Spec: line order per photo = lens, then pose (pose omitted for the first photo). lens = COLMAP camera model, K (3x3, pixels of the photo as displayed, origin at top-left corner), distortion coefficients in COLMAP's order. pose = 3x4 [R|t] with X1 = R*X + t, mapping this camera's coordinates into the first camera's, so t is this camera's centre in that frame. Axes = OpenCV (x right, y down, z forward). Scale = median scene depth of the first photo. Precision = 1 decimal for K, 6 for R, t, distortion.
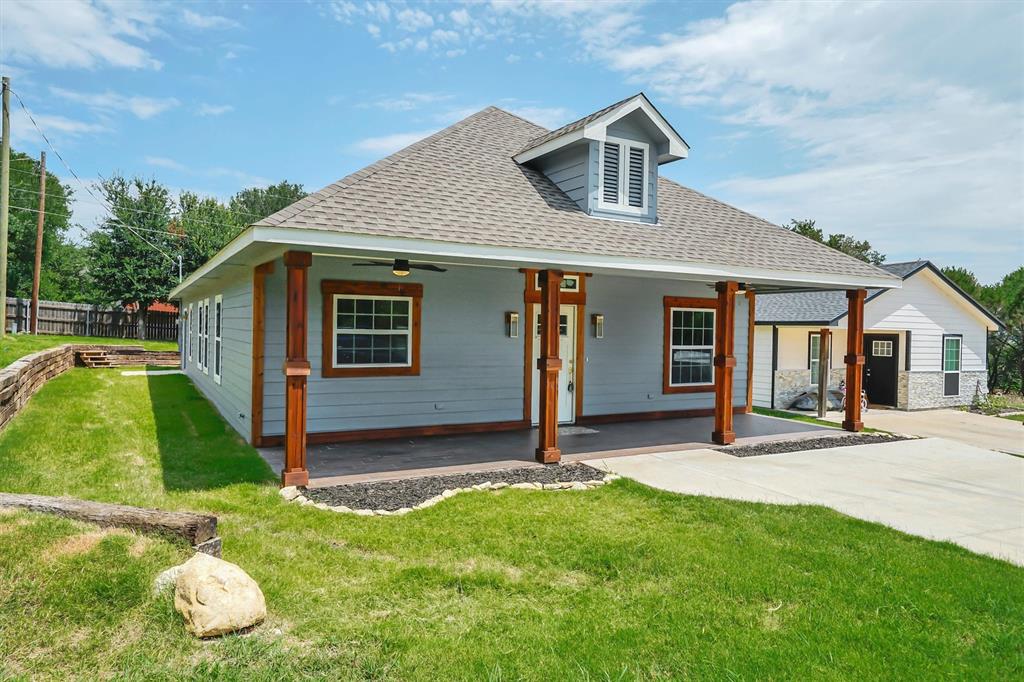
lens RADIAL K [[674.5, 0, 507.7], [0, 674.5, 340.3], [0, 0, 1]] dist [0.007155, 0.000482]
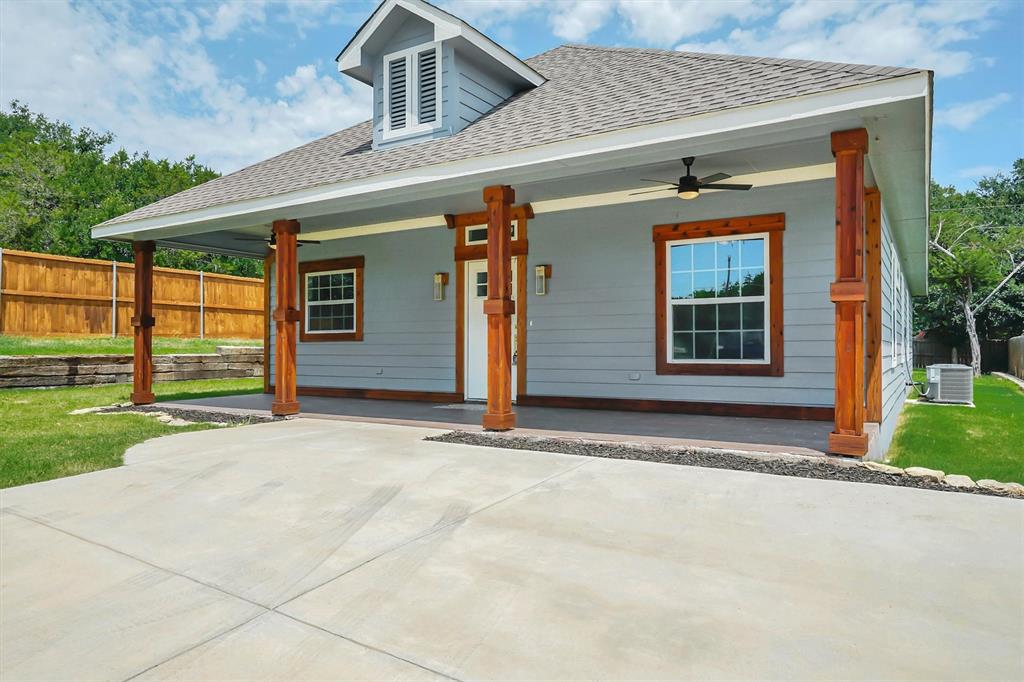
lens RADIAL K [[674.5, 0, 512.9], [0, 674.5, 336.4], [0, 0, 1]] dist [0.007155, 0.000482]
pose [[0.483655, -0.034728, -0.874570, 0.928225], [-0.004766, 0.999093, -0.042309, 0.090103], [0.875246, 0.024631, 0.483051, 0.700298]]
